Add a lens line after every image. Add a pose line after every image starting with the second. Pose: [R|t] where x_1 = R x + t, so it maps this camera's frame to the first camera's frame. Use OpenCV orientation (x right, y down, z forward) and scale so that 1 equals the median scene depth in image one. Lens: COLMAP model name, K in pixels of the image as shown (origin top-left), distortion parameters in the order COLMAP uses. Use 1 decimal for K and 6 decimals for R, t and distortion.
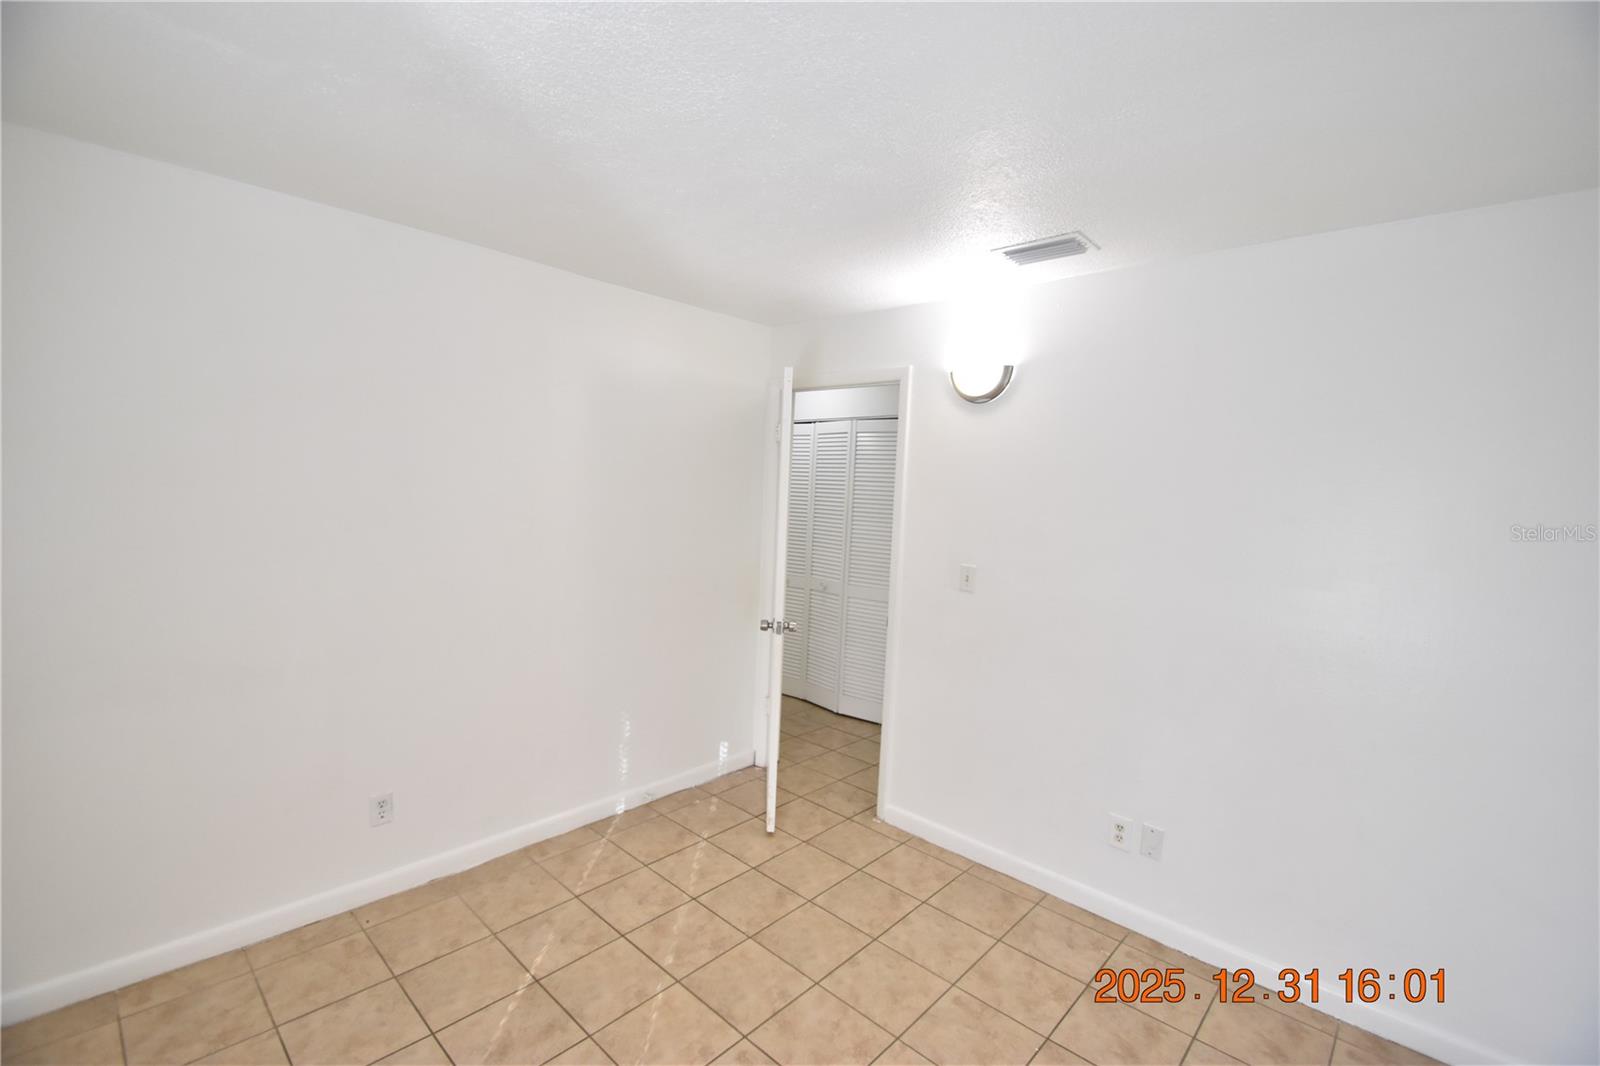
lens RADIAL K [[699.2, 0, 795.9], [0, 699.2, 535.9], [0, 0, 1]] dist [0.008933, -0.011831]
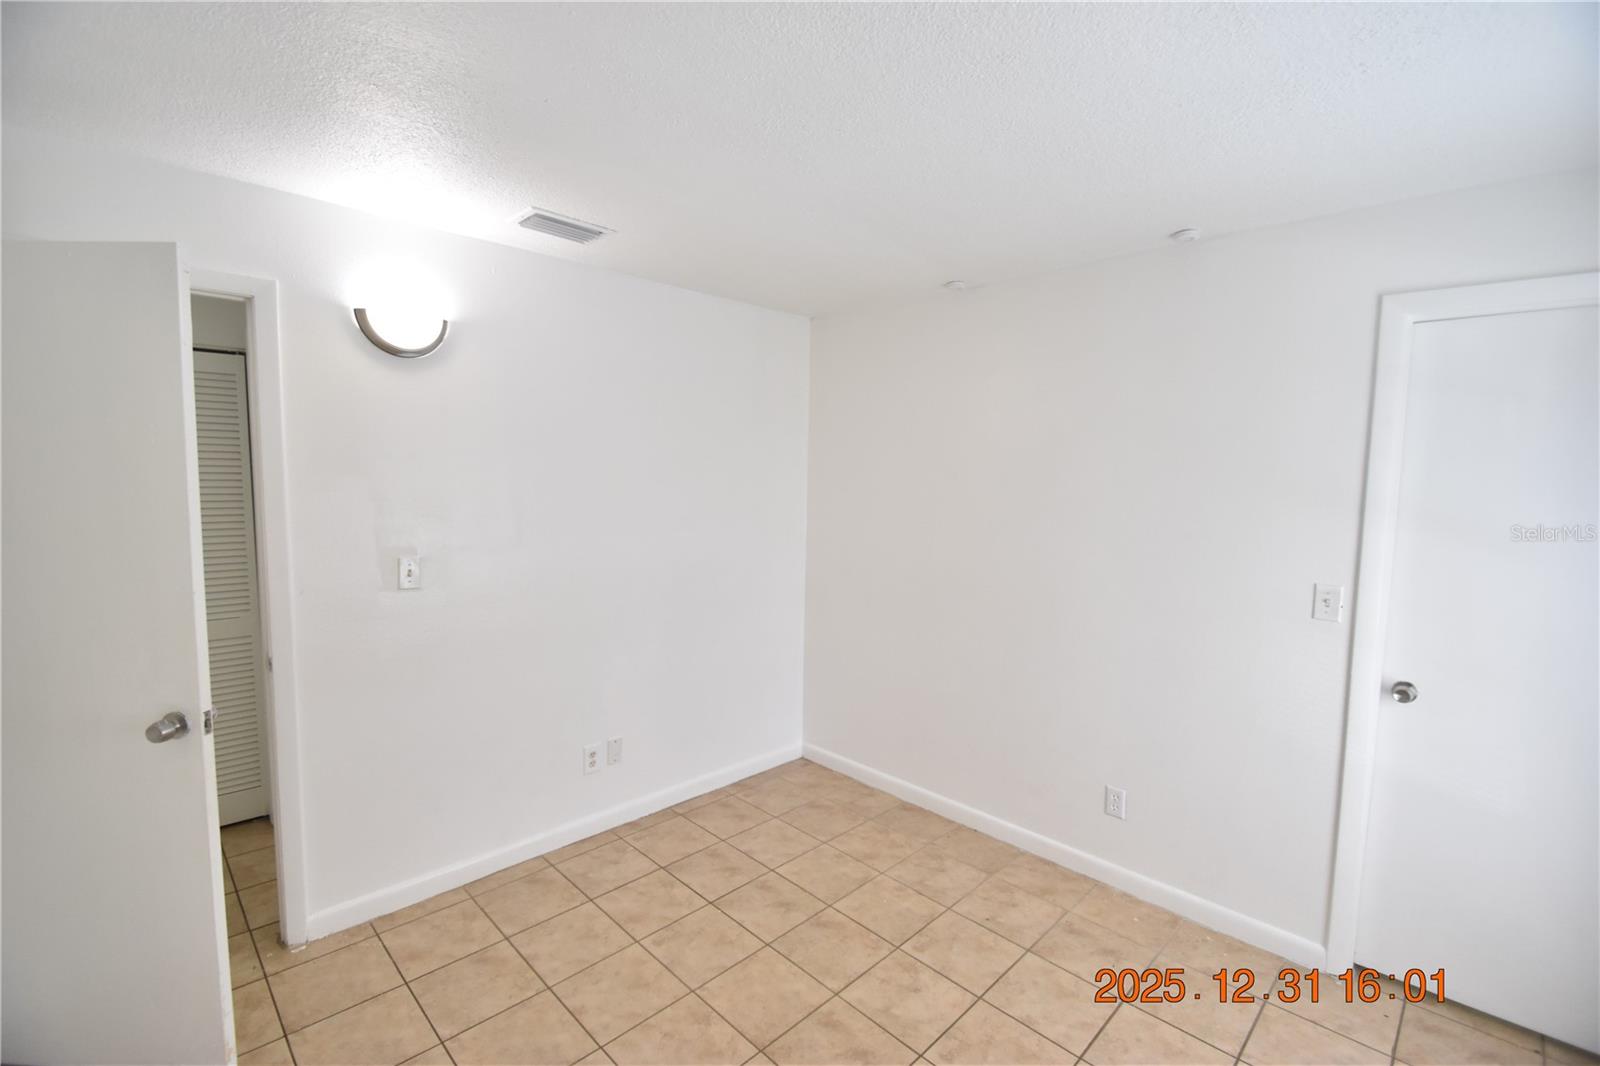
lens RADIAL K [[699.2, 0, 799.1], [0, 699.2, 534.2], [0, 0, 1]] dist [0.008933, -0.011831]
pose [[0.032939, -0.121036, 0.992101, -0.737595], [0.052661, 0.991471, 0.119211, -0.077635], [-0.998069, 0.048318, 0.039032, 0.689386]]
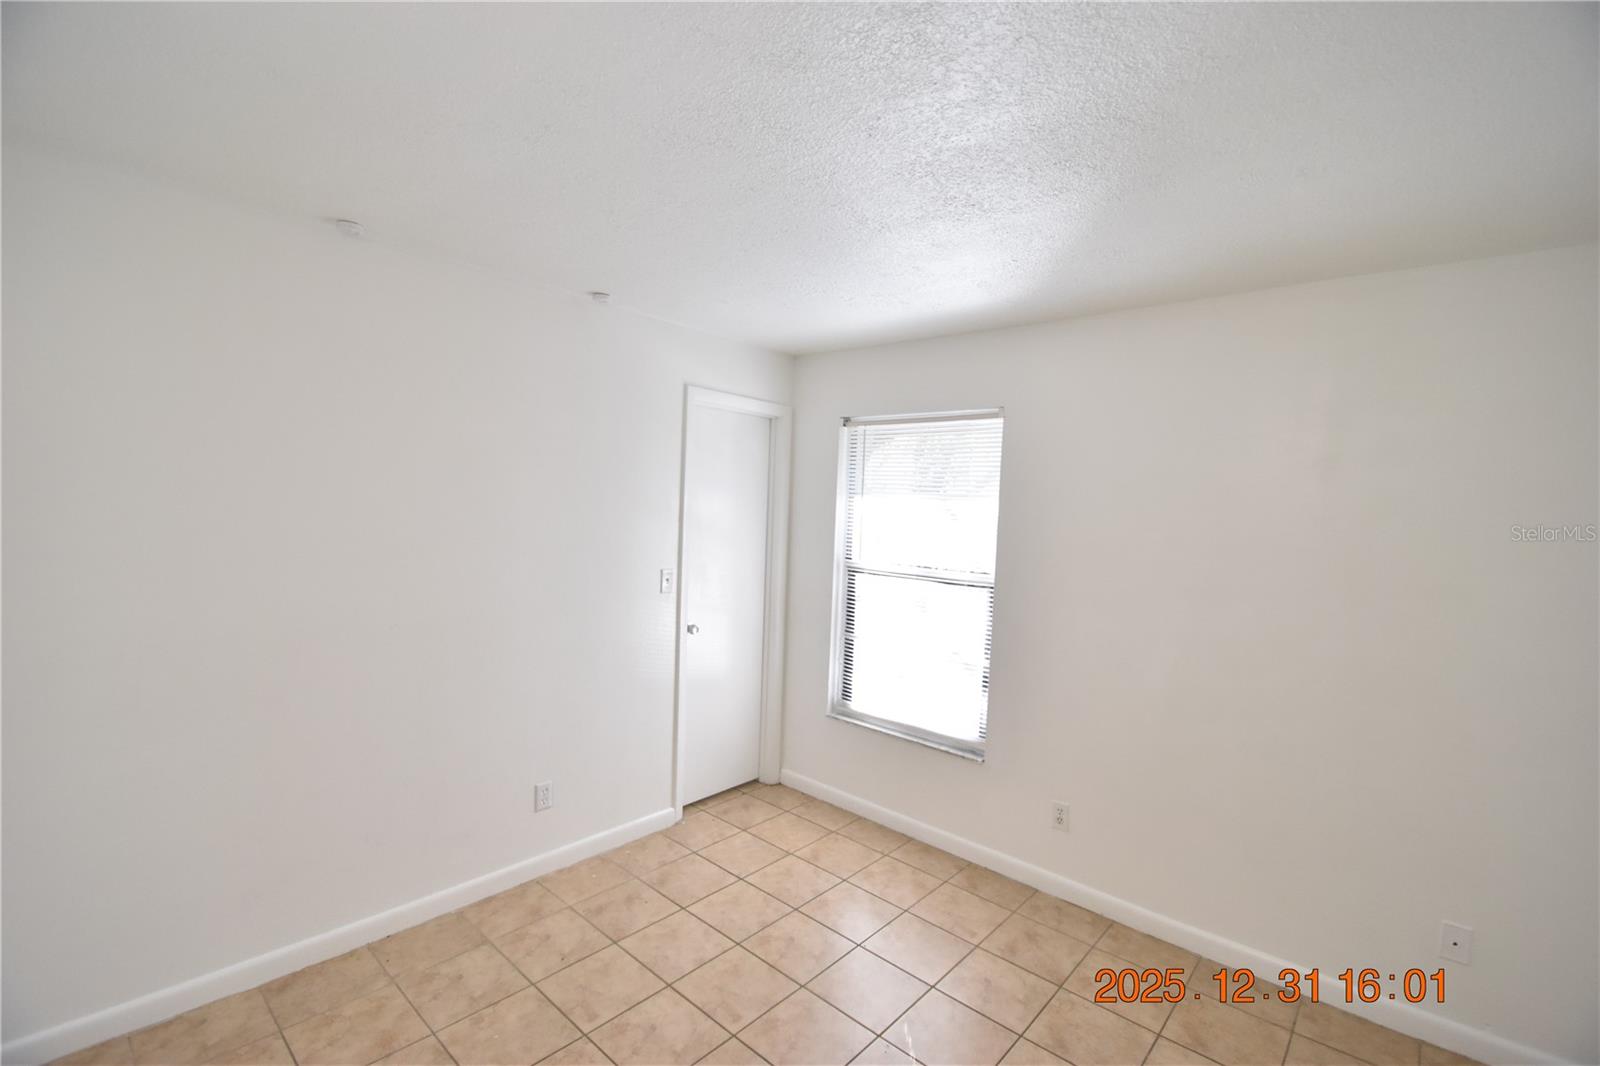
lens RADIAL K [[699.2, 0, 800.8], [0, 699.2, 532.1], [0, 0, 1]] dist [0.008933, -0.011831]
pose [[-0.995847, -0.085183, -0.032136, -0.276359], [-0.088167, 0.990332, 0.107096, -0.097868], [0.022703, 0.109484, -0.993729, 1.150920]]
